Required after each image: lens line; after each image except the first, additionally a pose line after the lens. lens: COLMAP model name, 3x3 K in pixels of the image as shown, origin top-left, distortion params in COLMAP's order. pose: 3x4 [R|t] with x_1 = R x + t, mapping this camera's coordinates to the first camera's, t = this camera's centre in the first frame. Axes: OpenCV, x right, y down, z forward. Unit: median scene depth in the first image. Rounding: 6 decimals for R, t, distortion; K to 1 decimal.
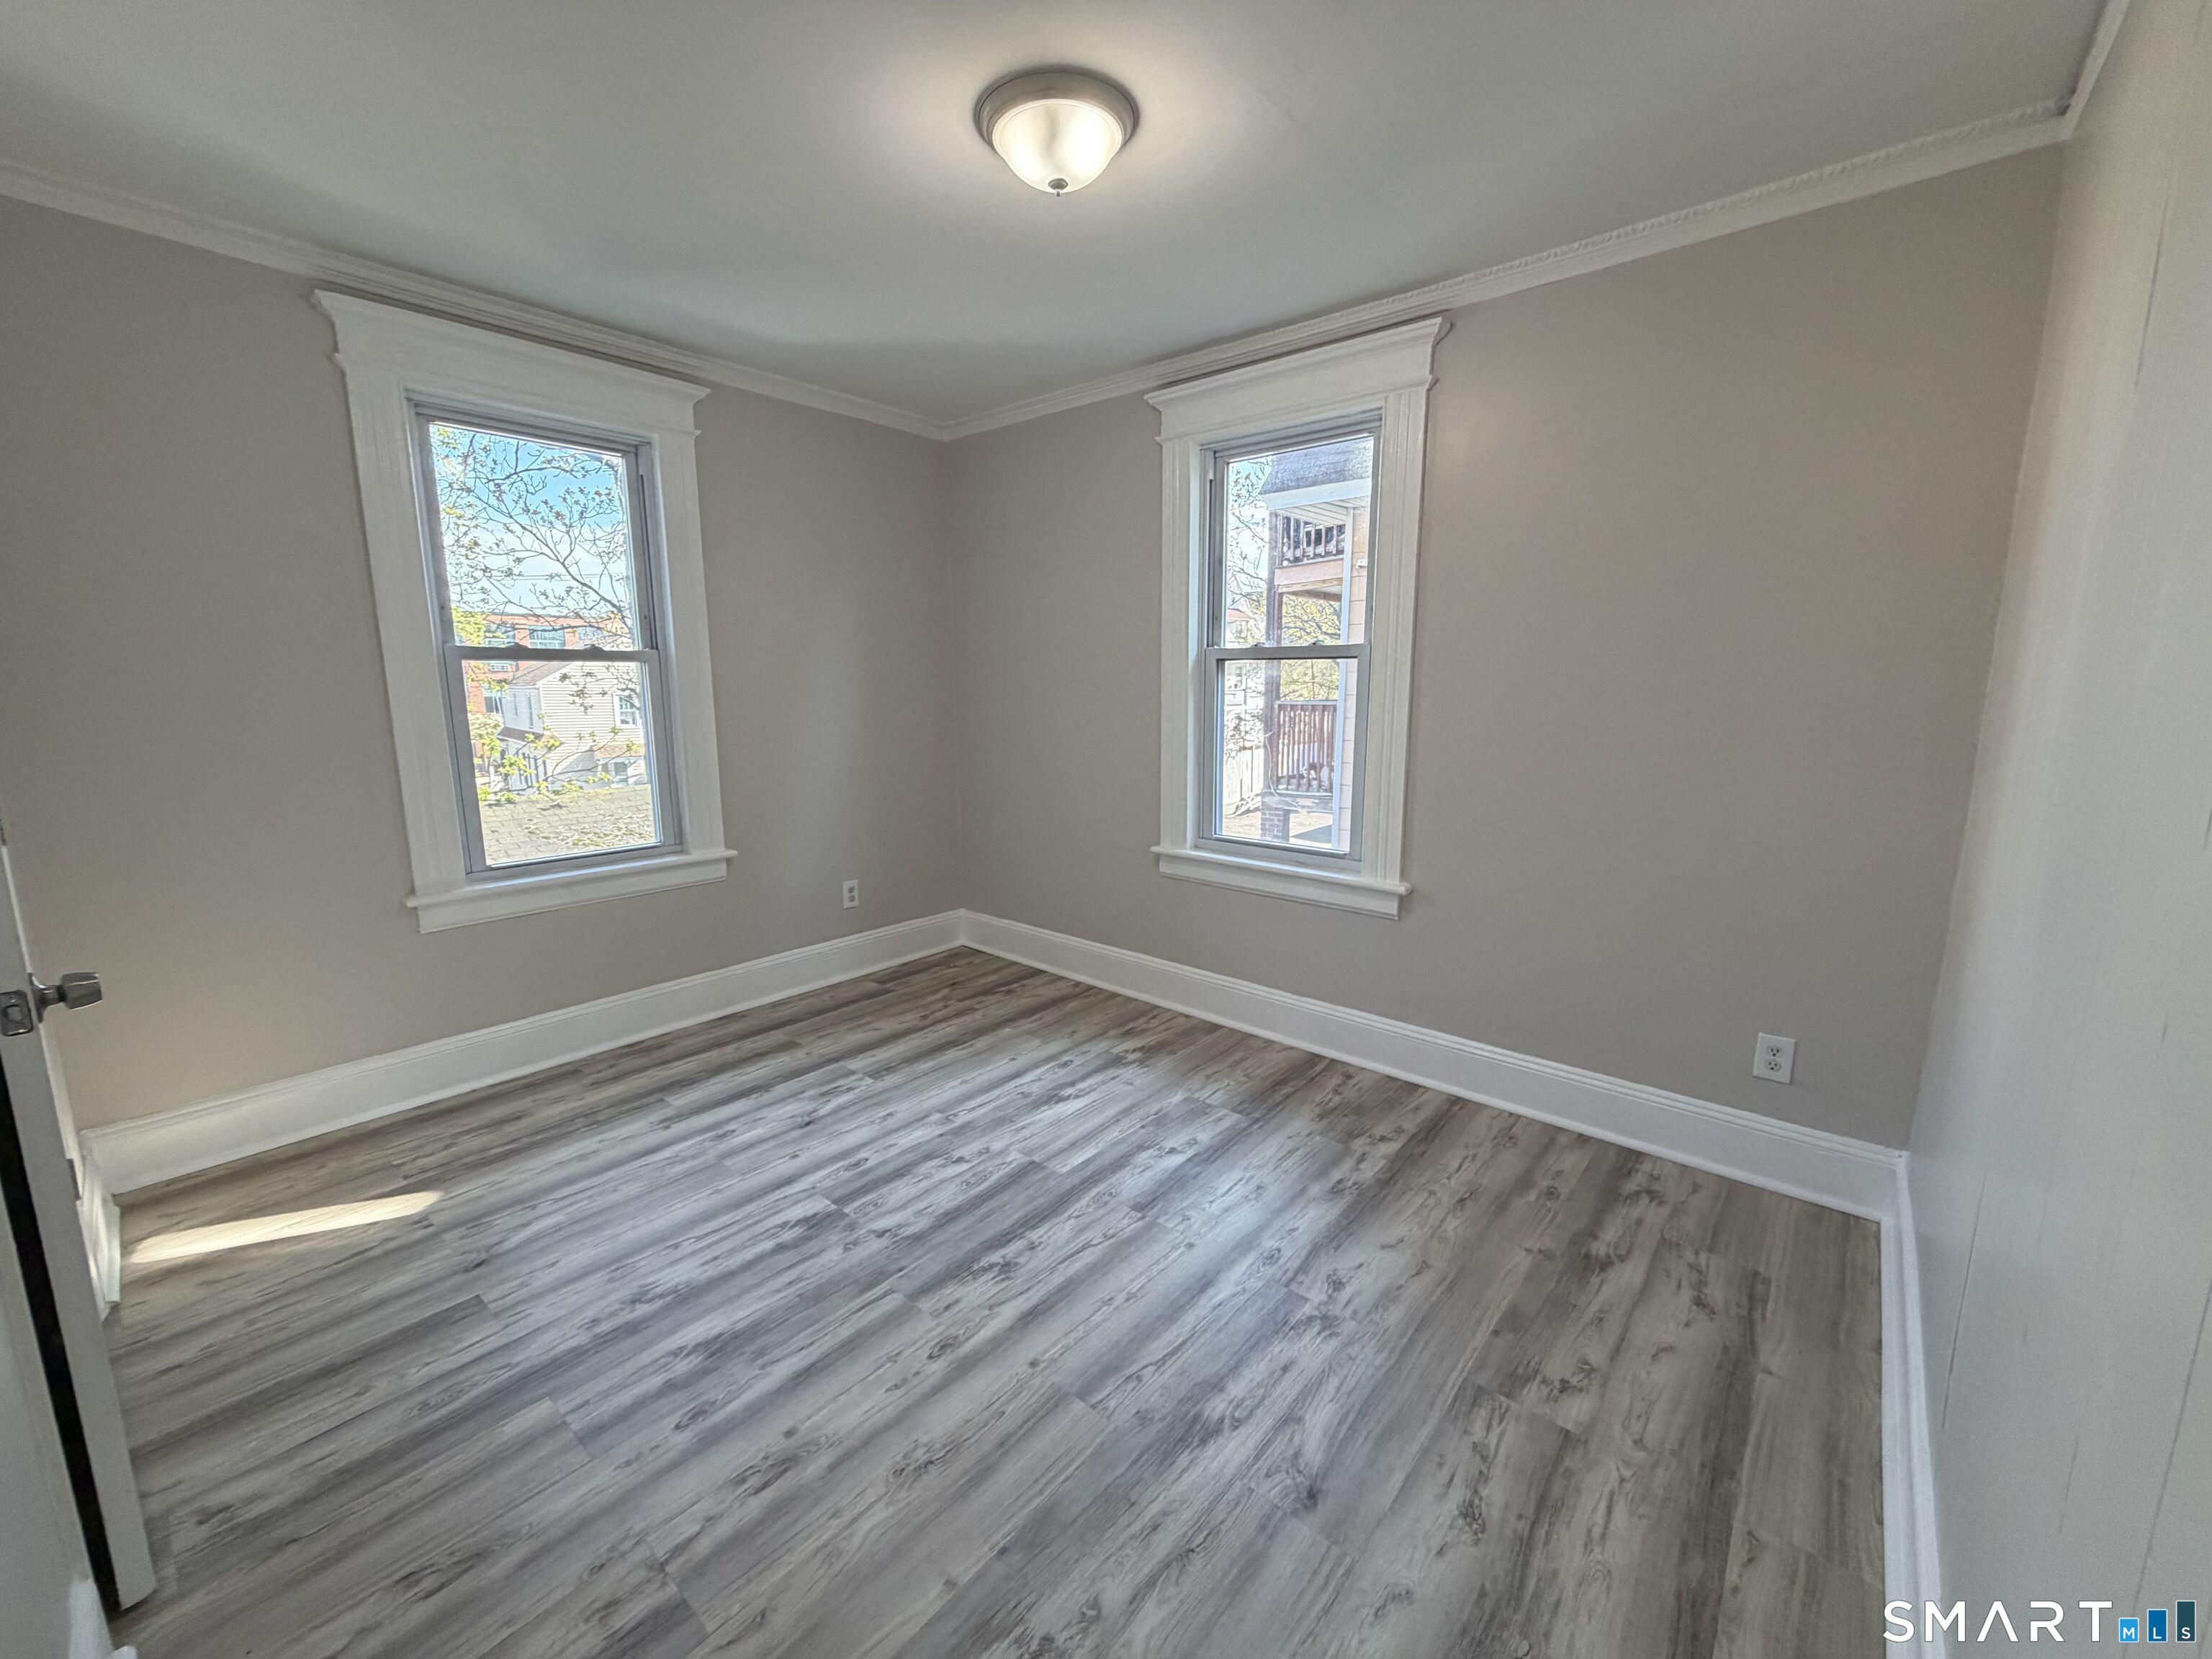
lens RADIAL K [[883.4, 0, 1100.3], [0, 883.4, 832.2], [0, 0, 1]] dist [0.001270, 0.000116]
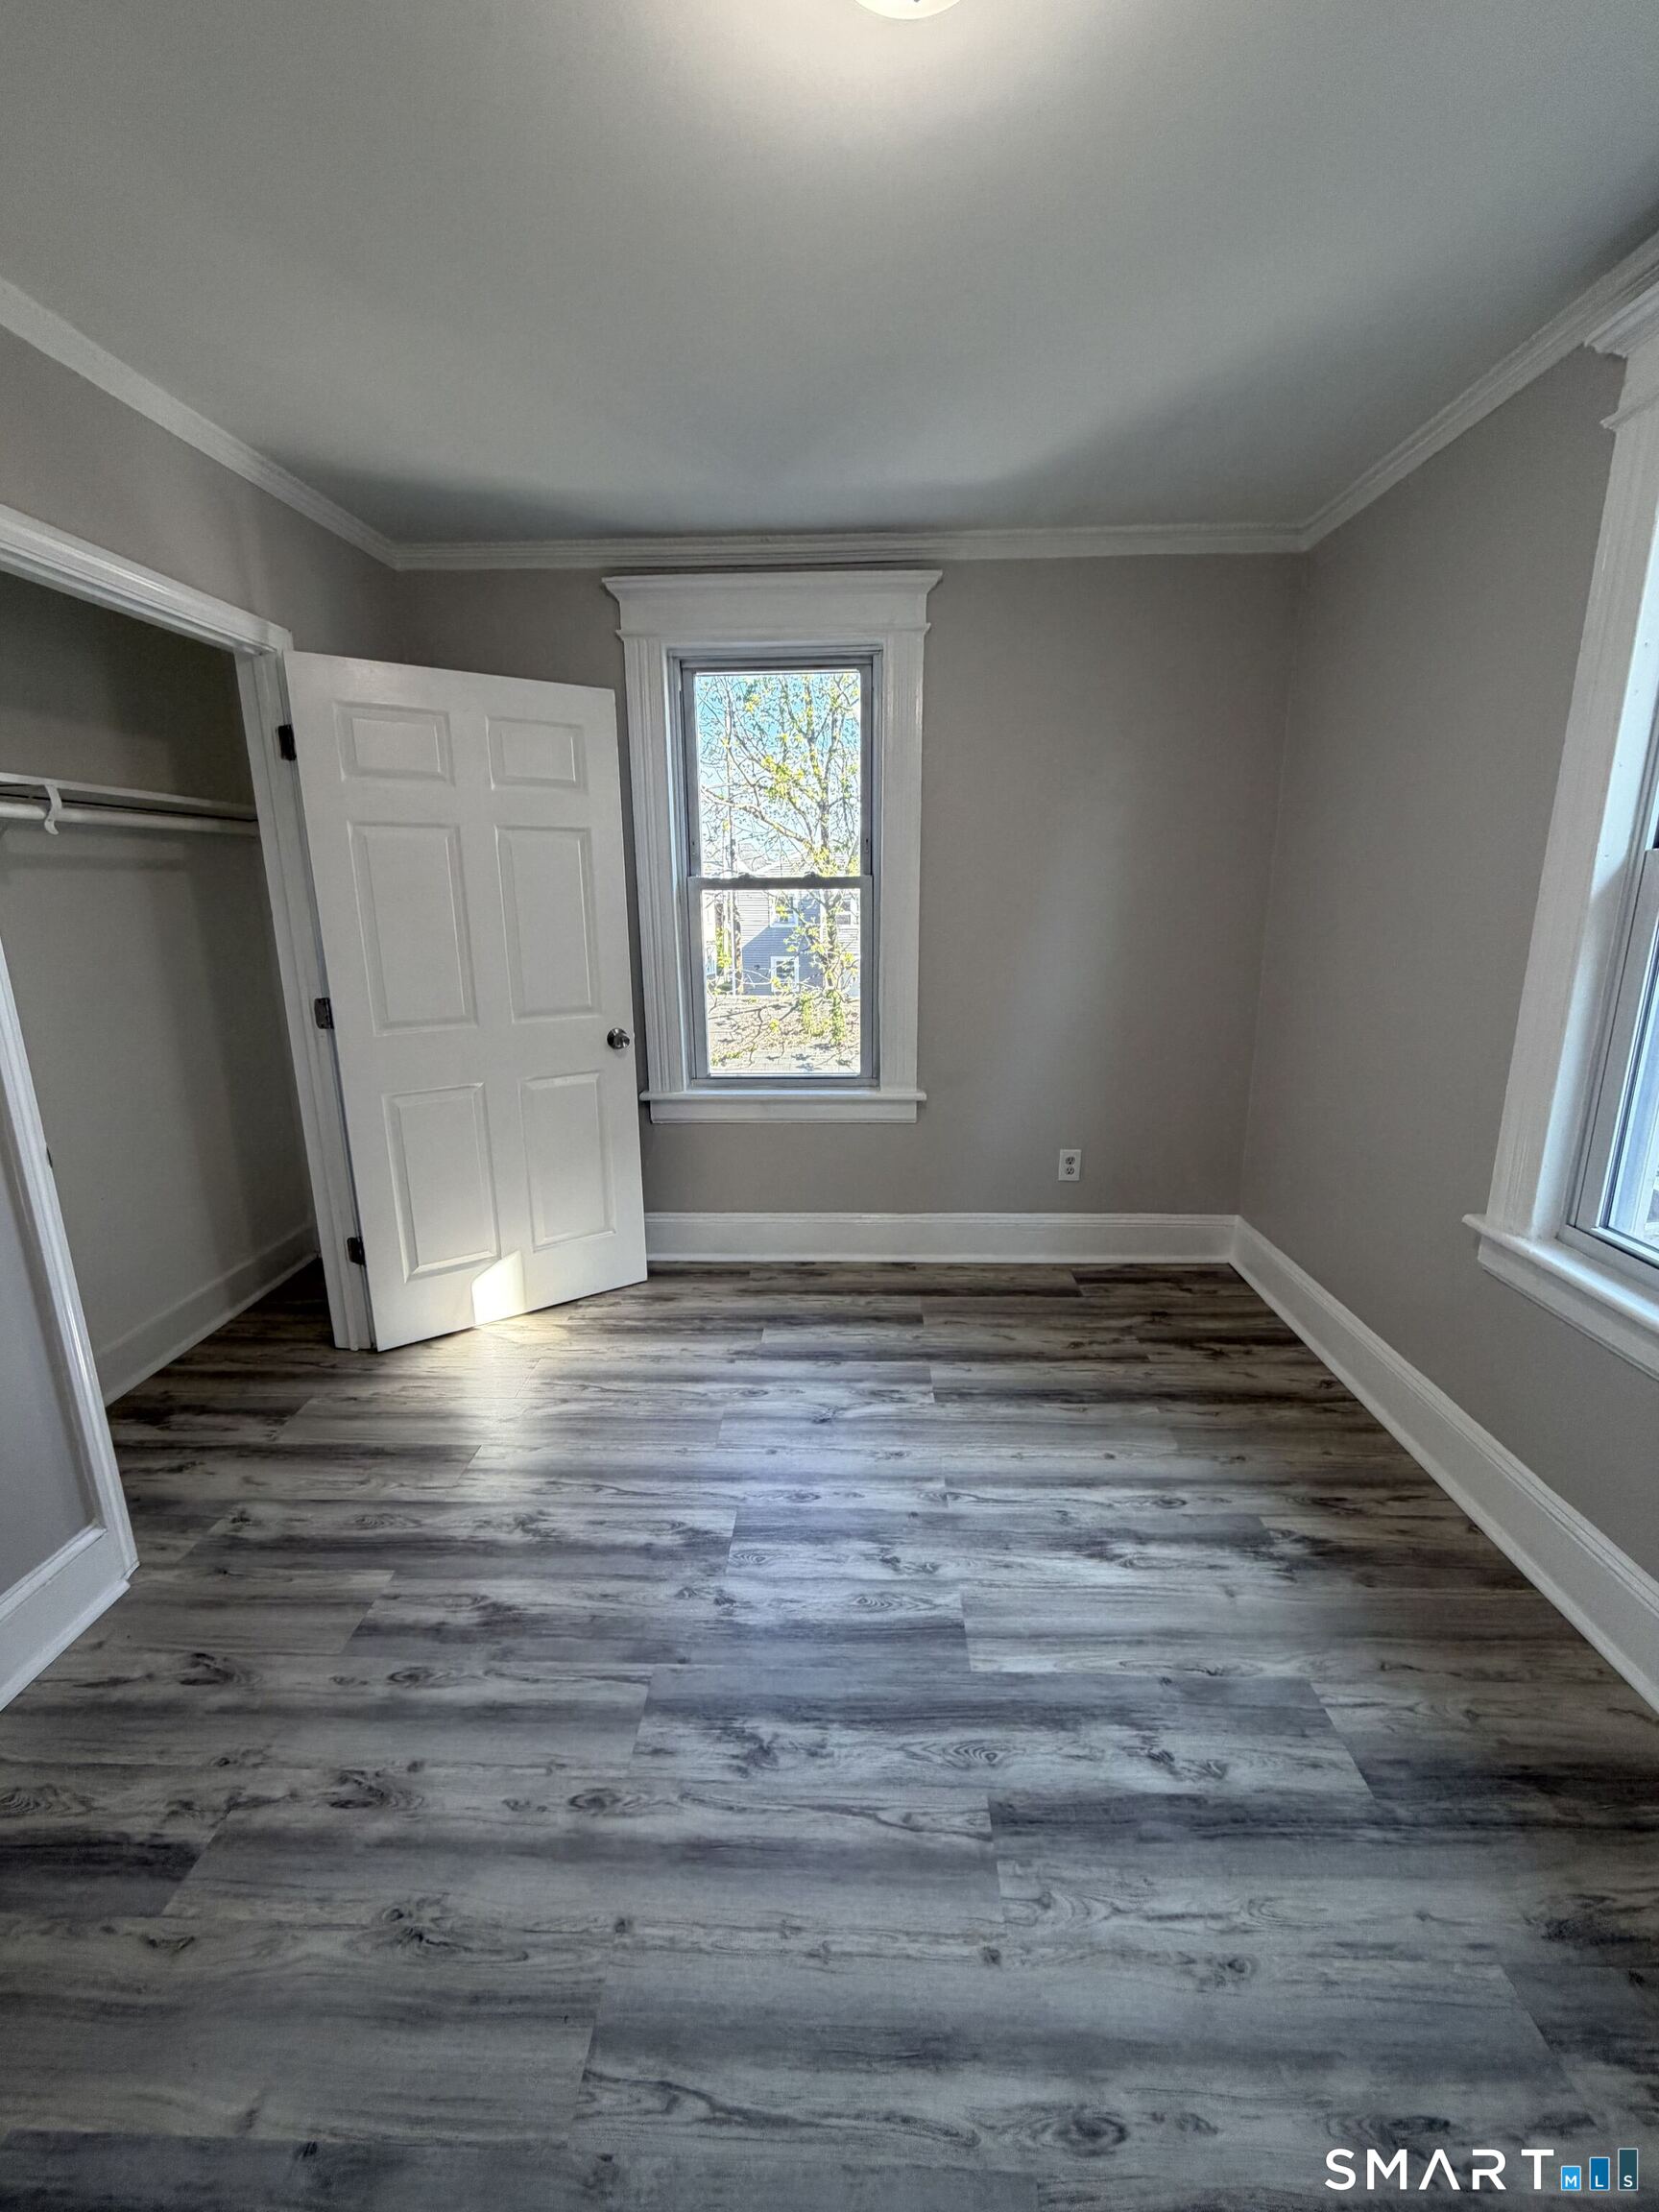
lens RADIAL K [[883.4, 0, 826.3], [0, 883.4, 1098.7], [0, 0, 1]] dist [0.001270, 0.000116]
pose [[0.623010, 0.175670, -0.762232, 0.312427], [-0.123428, 0.984325, 0.125972, -0.107641], [0.772414, 0.015599, 0.634928, 0.468609]]
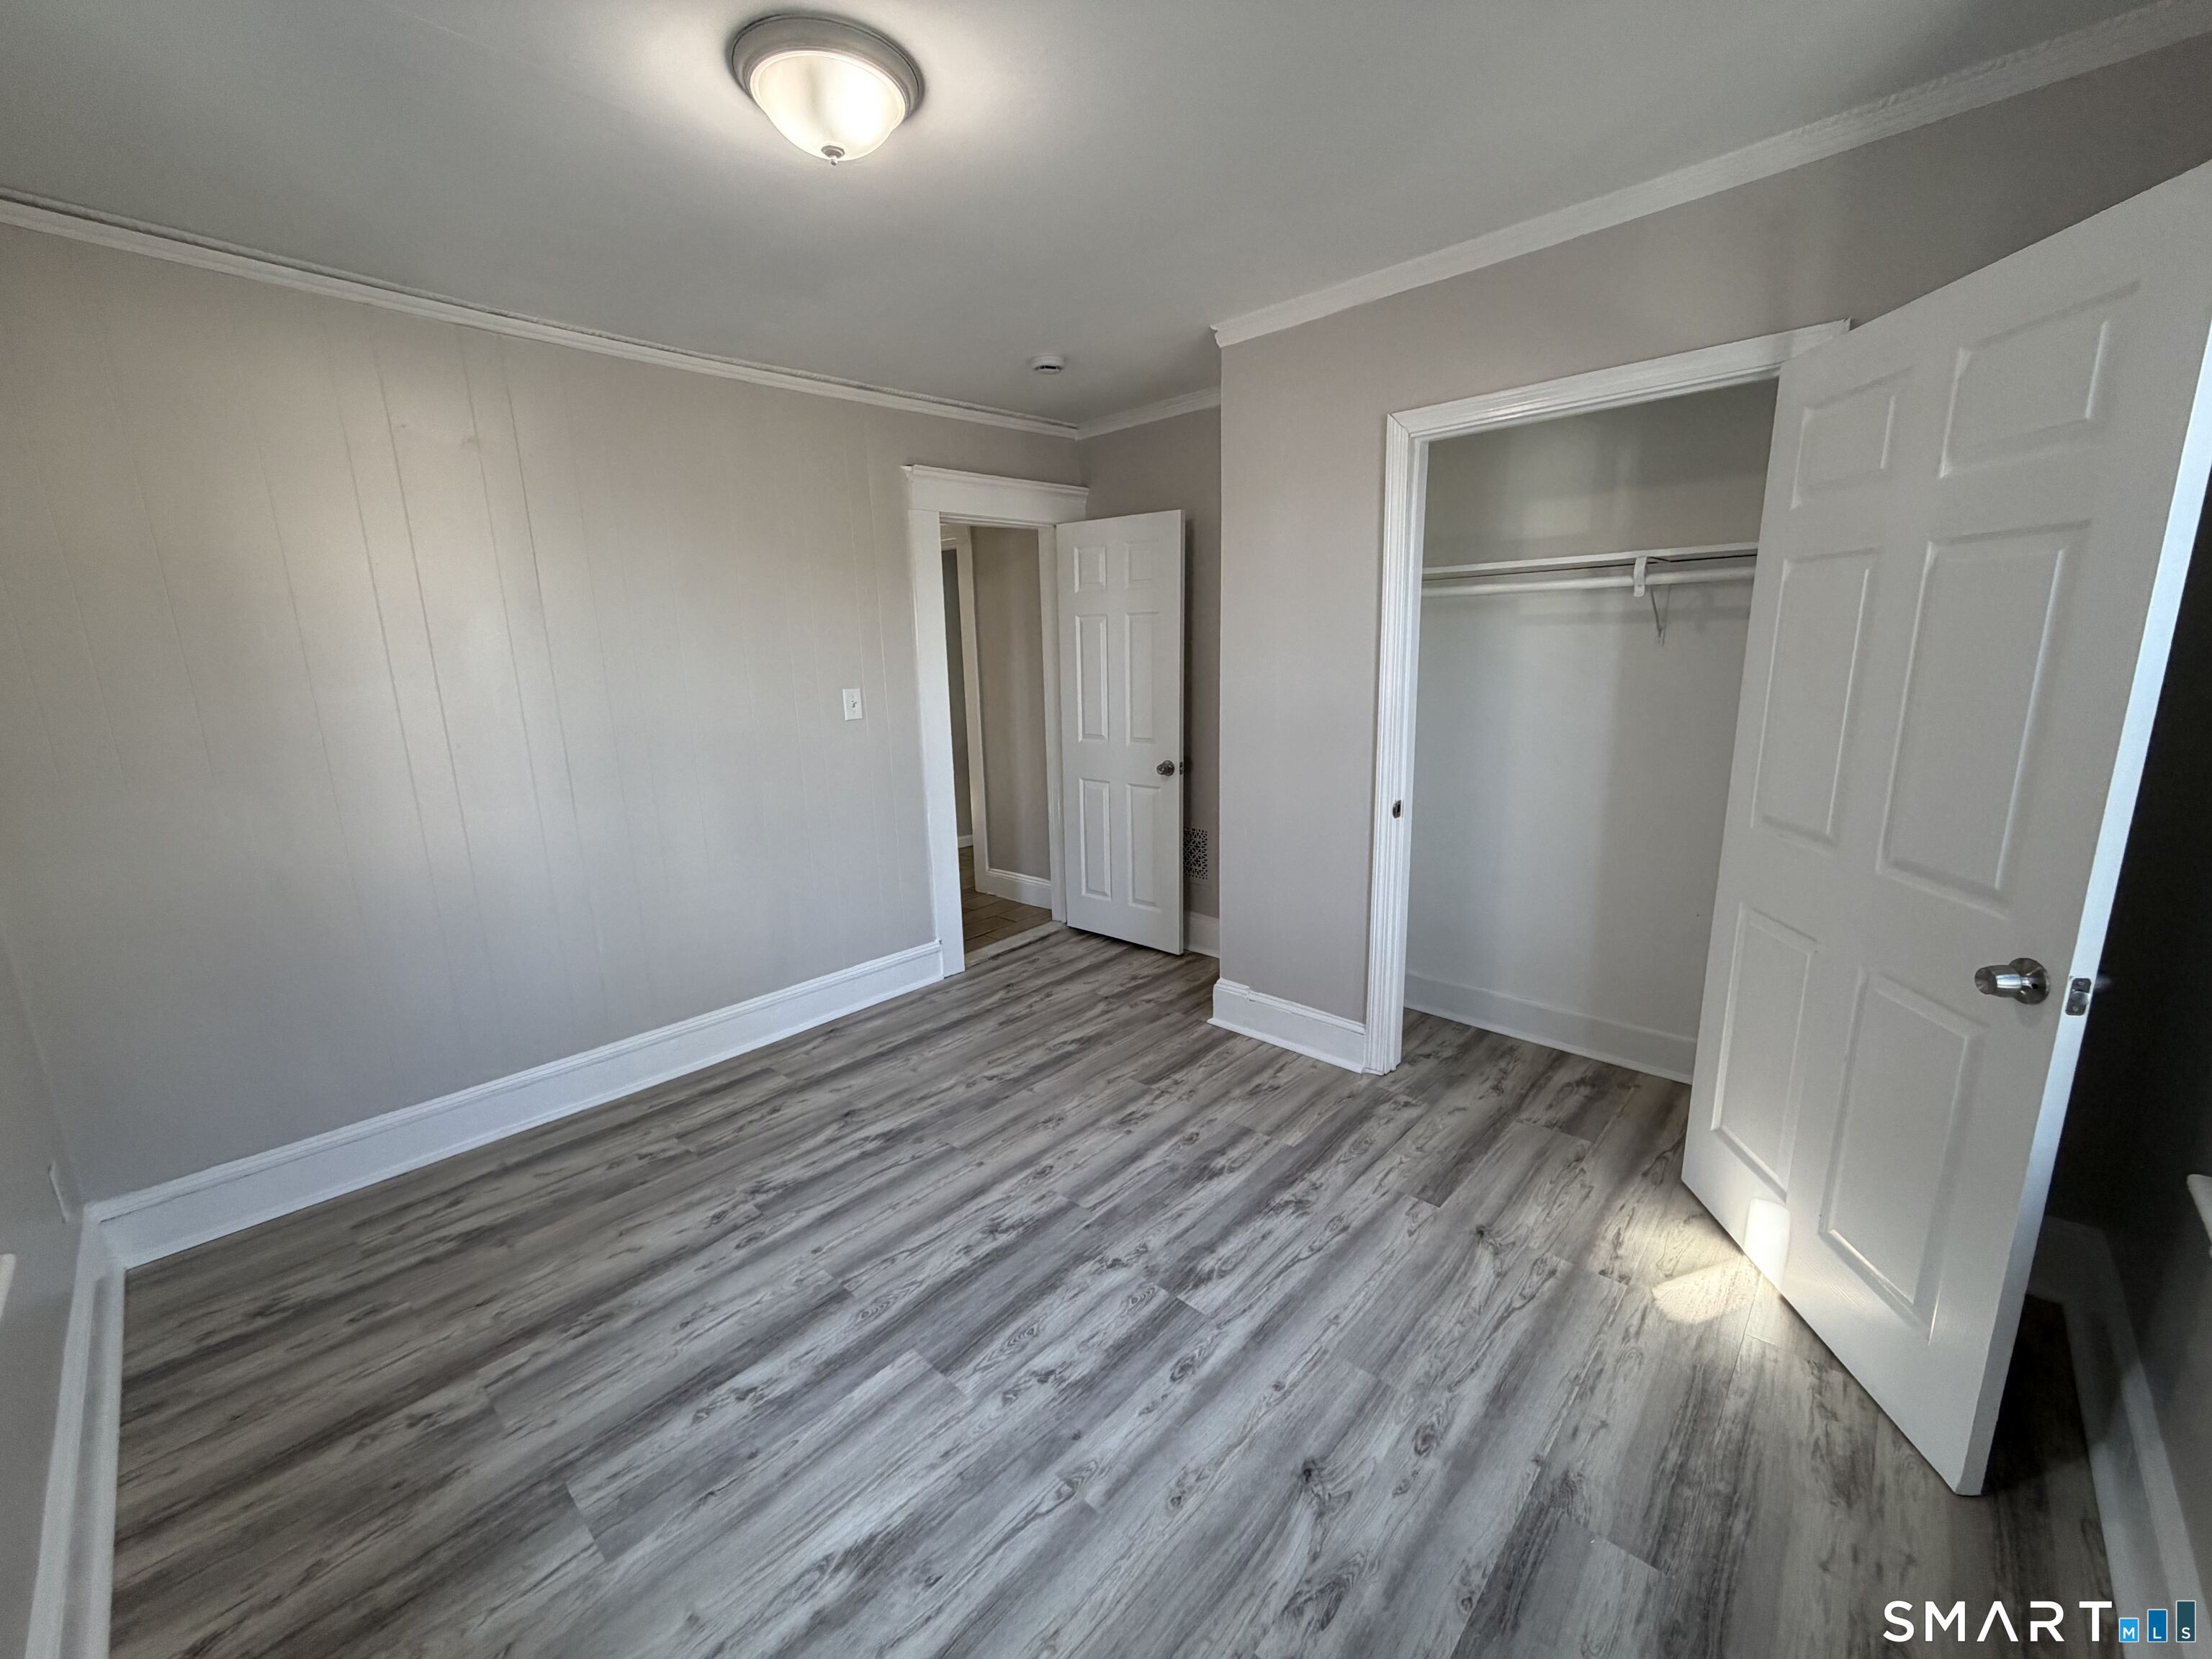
lens RADIAL K [[883.4, 0, 1100.3], [0, 883.4, 832.2], [0, 0, 1]] dist [0.001270, 0.000116]
pose [[-0.998588, 0.021407, 0.048625, -0.248801], [0.038099, 0.926412, 0.374579, -0.311552], [-0.037028, 0.375903, -0.925919, 1.497086]]
